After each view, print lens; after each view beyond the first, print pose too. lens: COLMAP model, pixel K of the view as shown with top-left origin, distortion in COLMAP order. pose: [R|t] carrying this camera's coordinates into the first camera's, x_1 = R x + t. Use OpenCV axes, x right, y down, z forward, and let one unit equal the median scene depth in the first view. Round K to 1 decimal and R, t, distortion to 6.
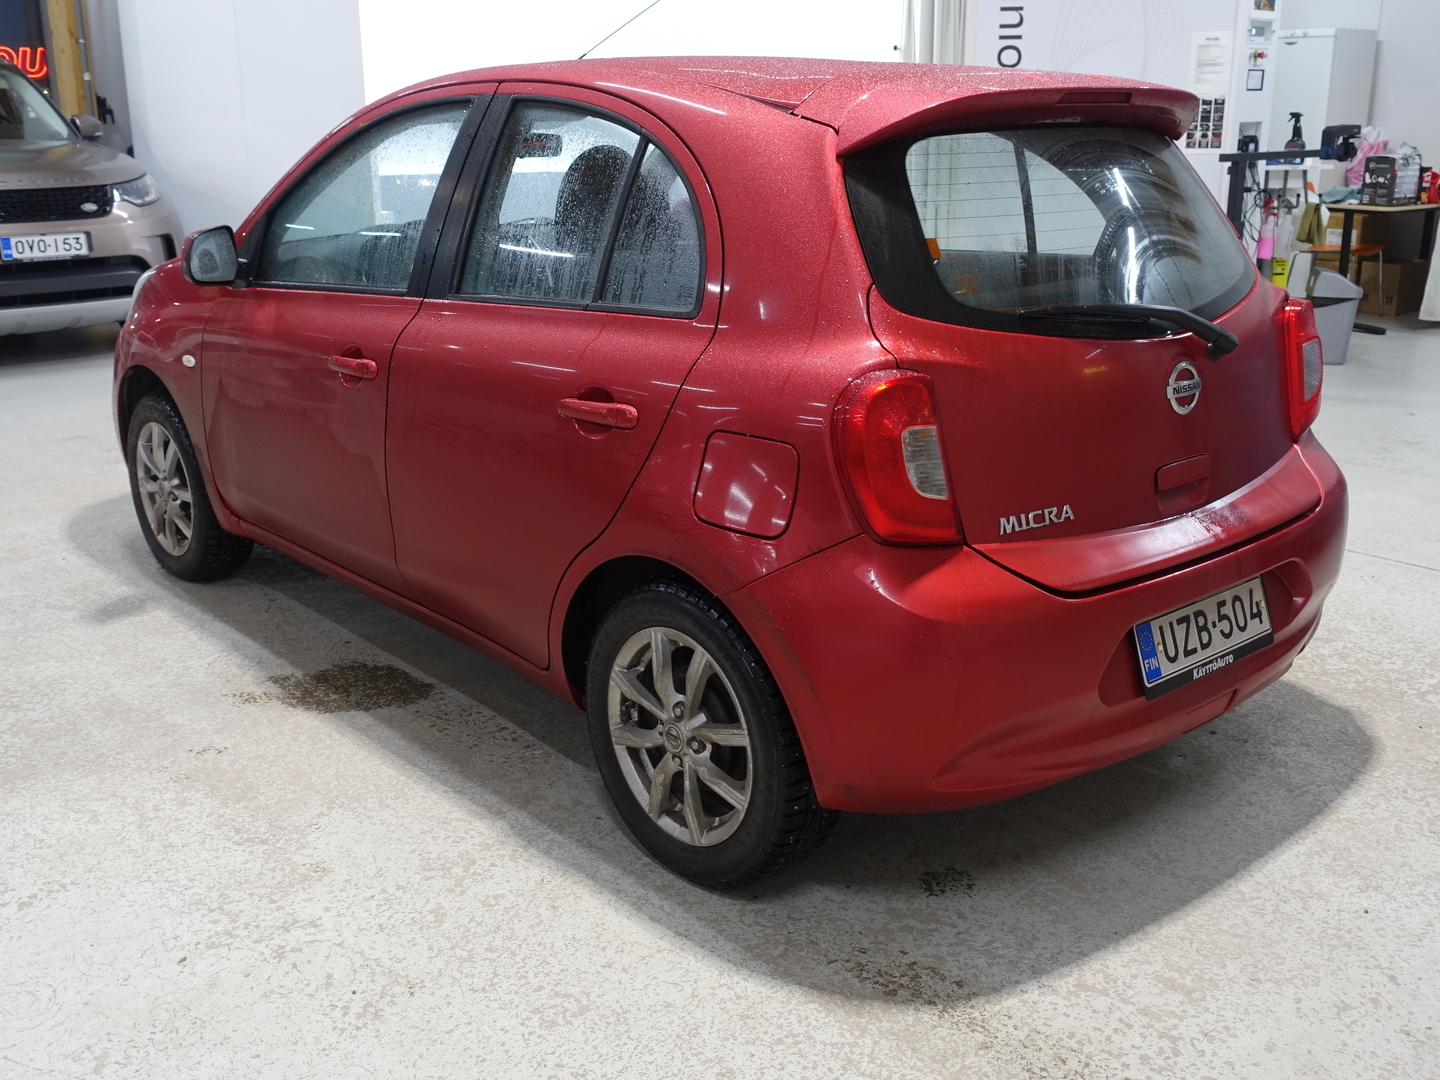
lens RADIAL K [[1442.4, 0, 721.7], [0, 1442.4, 532.9], [0, 0, 1]] dist [-0.002473, 0.000000]
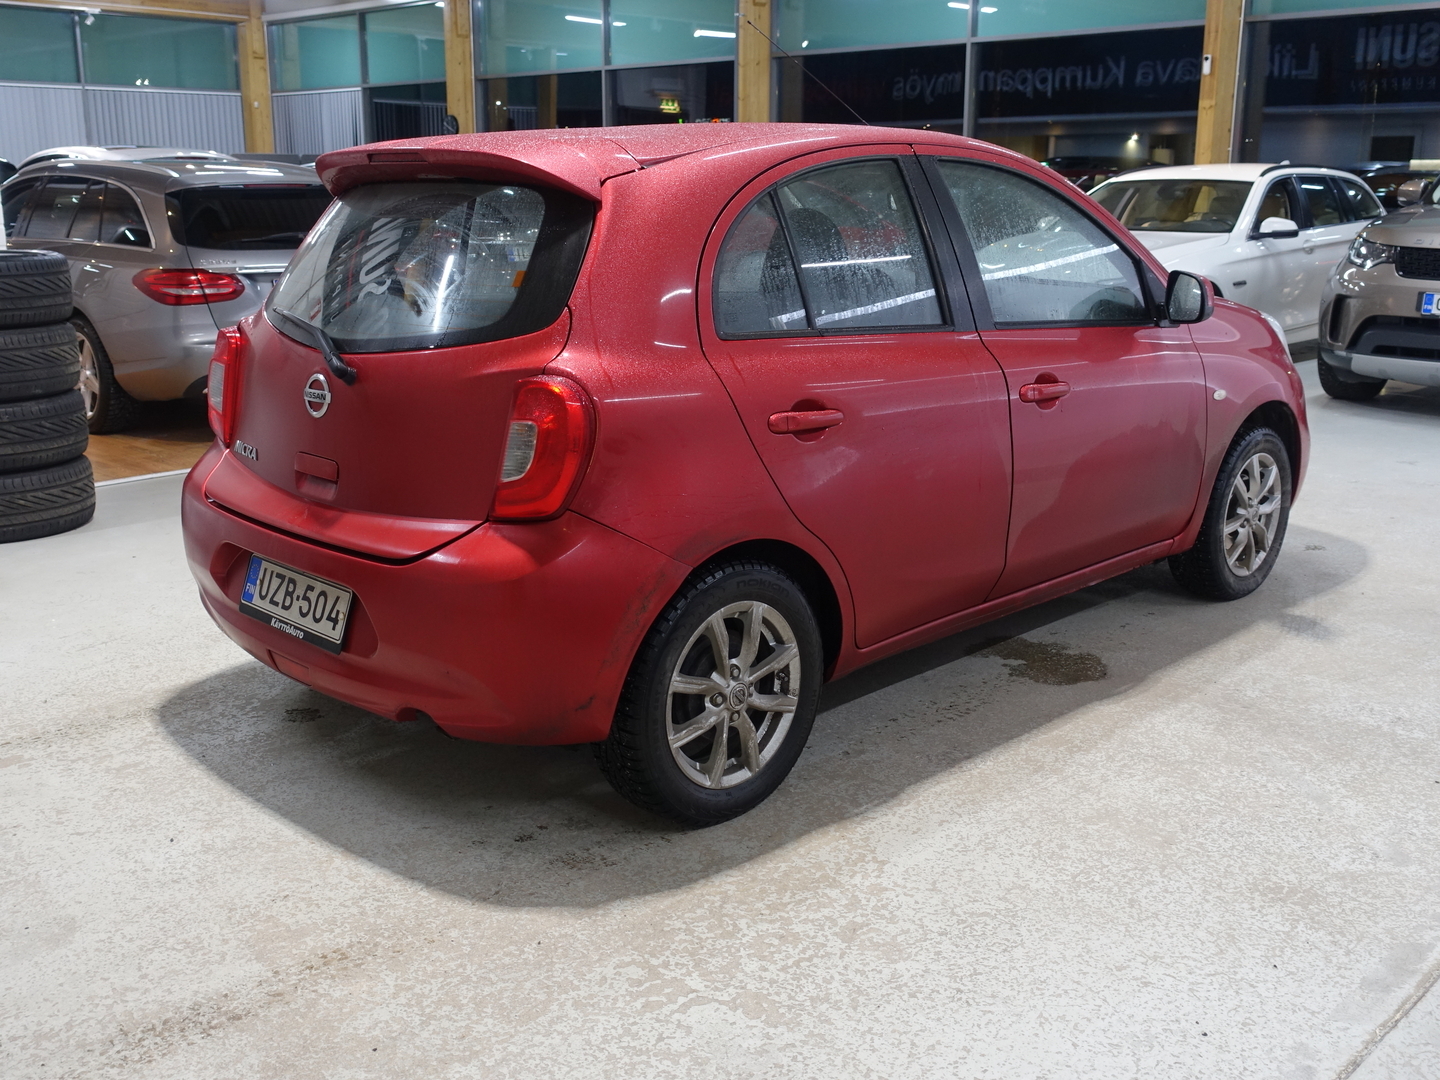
lens RADIAL K [[1442.4, 0, 719.7], [0, 1442.4, 538.9], [0, 0, 1]] dist [-0.002473, 0.000000]
pose [[0.067006, 0.248870, -0.966216, 1.442799], [-0.286784, 0.932332, 0.220254, -0.329175], [0.955649, 0.262337, 0.133844, 1.119666]]
